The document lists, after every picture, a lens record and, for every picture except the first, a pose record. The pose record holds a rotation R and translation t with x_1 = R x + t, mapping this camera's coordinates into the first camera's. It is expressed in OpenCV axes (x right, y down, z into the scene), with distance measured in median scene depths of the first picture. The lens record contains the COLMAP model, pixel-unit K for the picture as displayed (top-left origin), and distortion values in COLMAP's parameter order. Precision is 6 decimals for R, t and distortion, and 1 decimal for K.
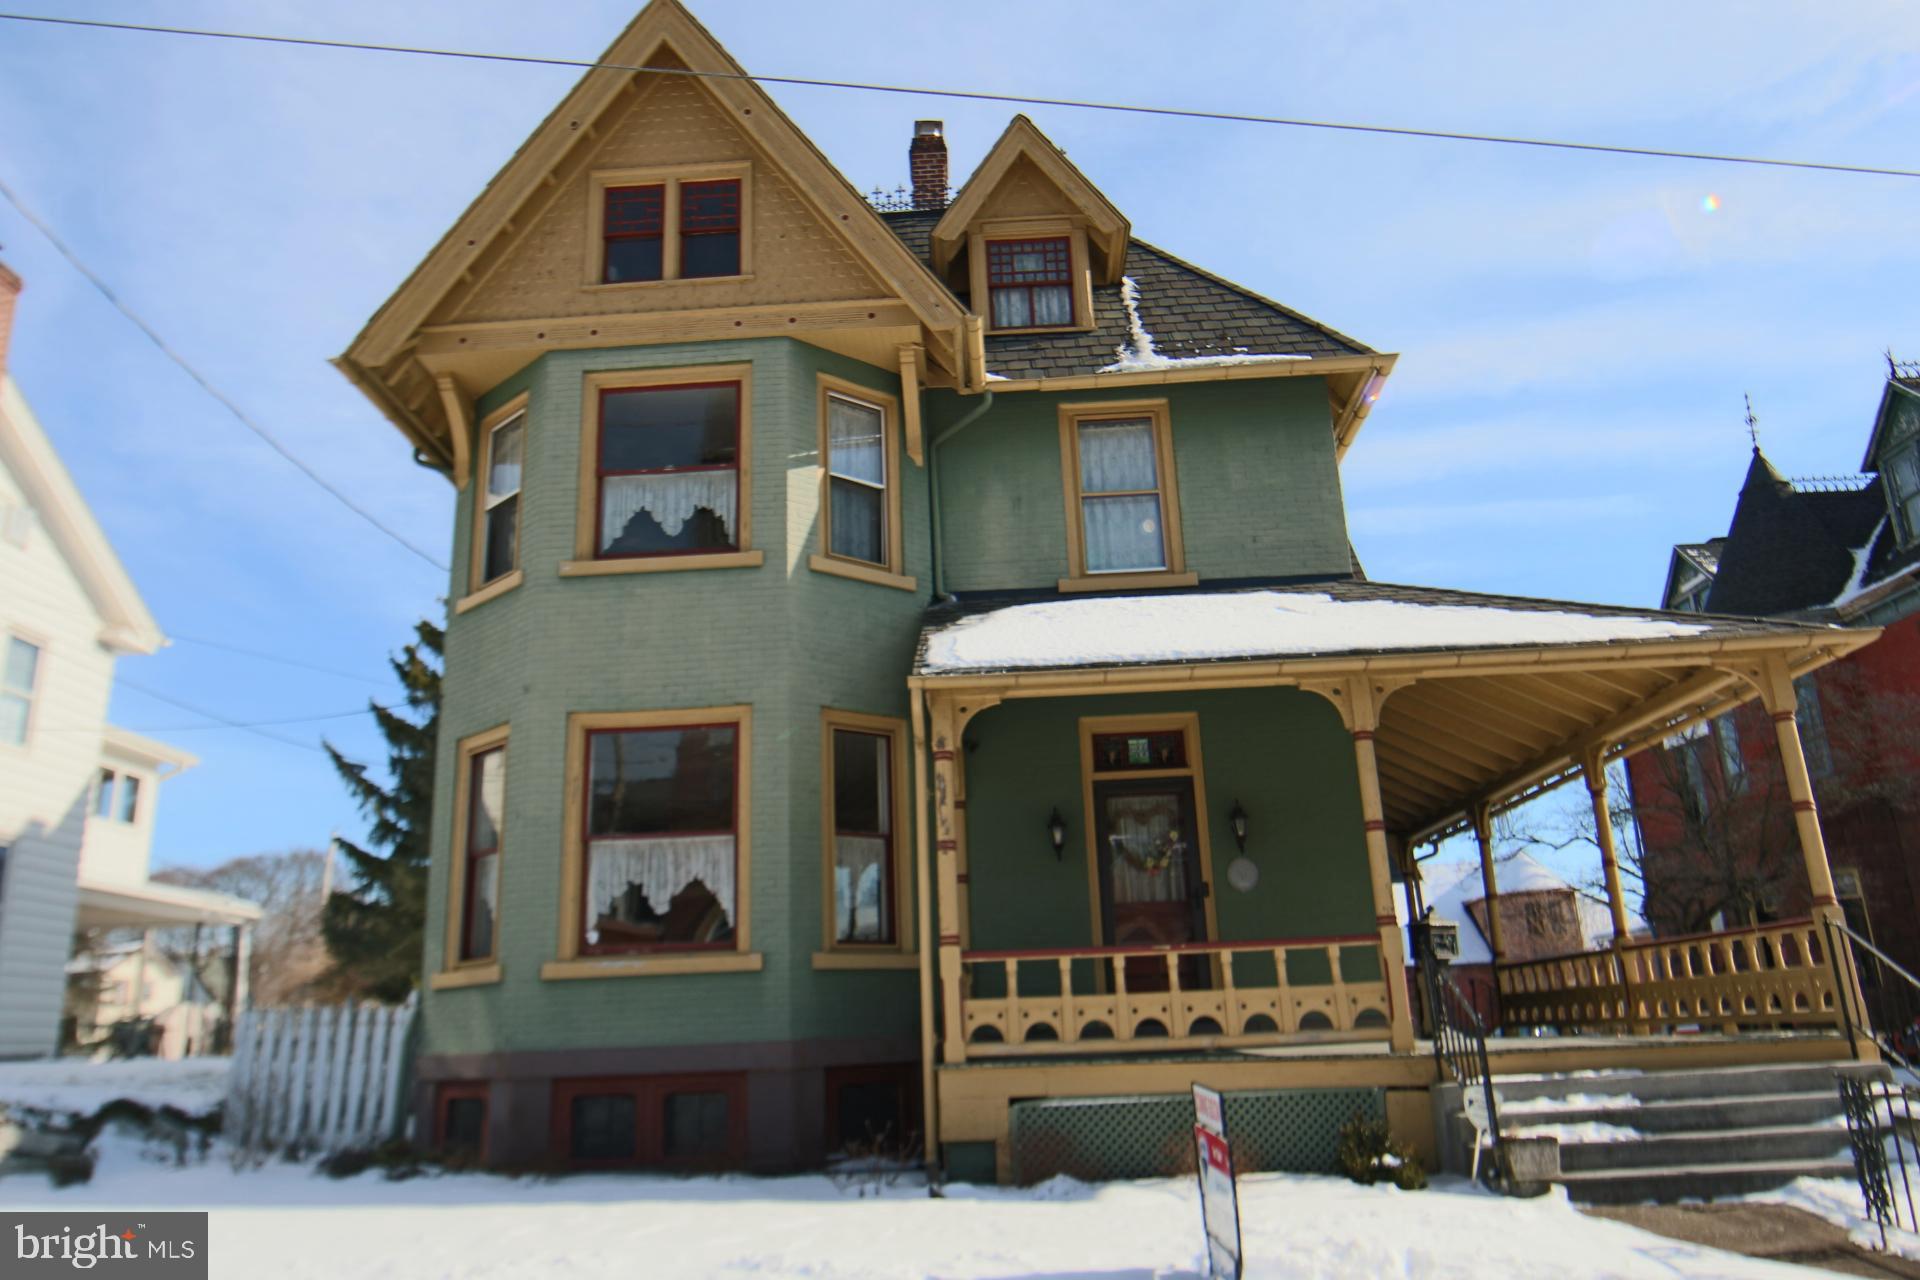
lens RADIAL K [[1332.2, 0, 957.8], [0, 1332.2, 640.2], [0, 0, 1]] dist [-0.016452, 0.003599]
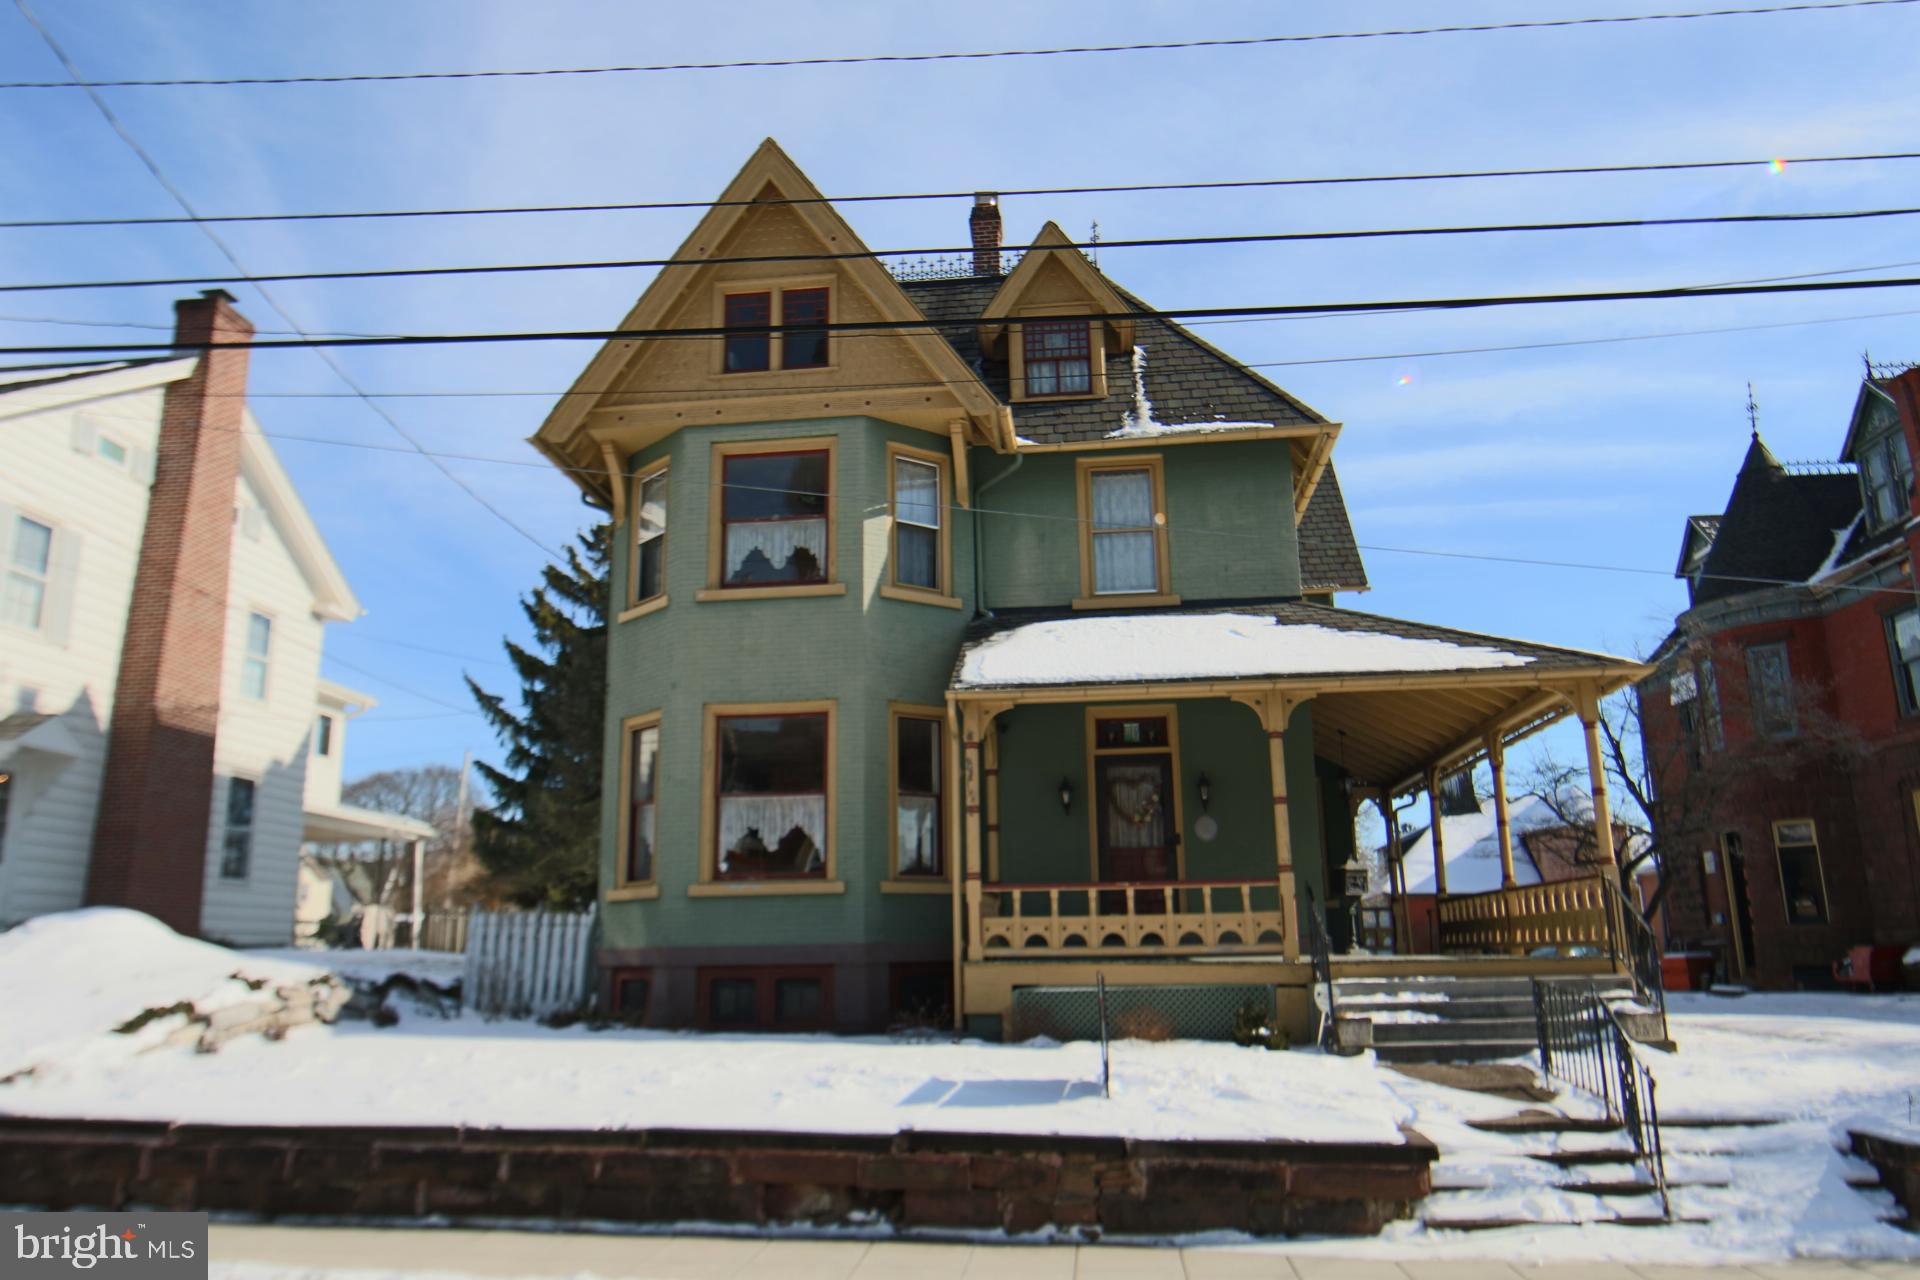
lens RADIAL K [[1332.2, 0, 959.4], [0, 1332.2, 641.2], [0, 0, 1]] dist [-0.016452, 0.003599]
pose [[0.997487, 0.007455, -0.070450, 0.060018], [-0.003104, 0.998091, 0.061675, -0.088087], [0.070775, -0.061301, 0.995607, -0.314765]]
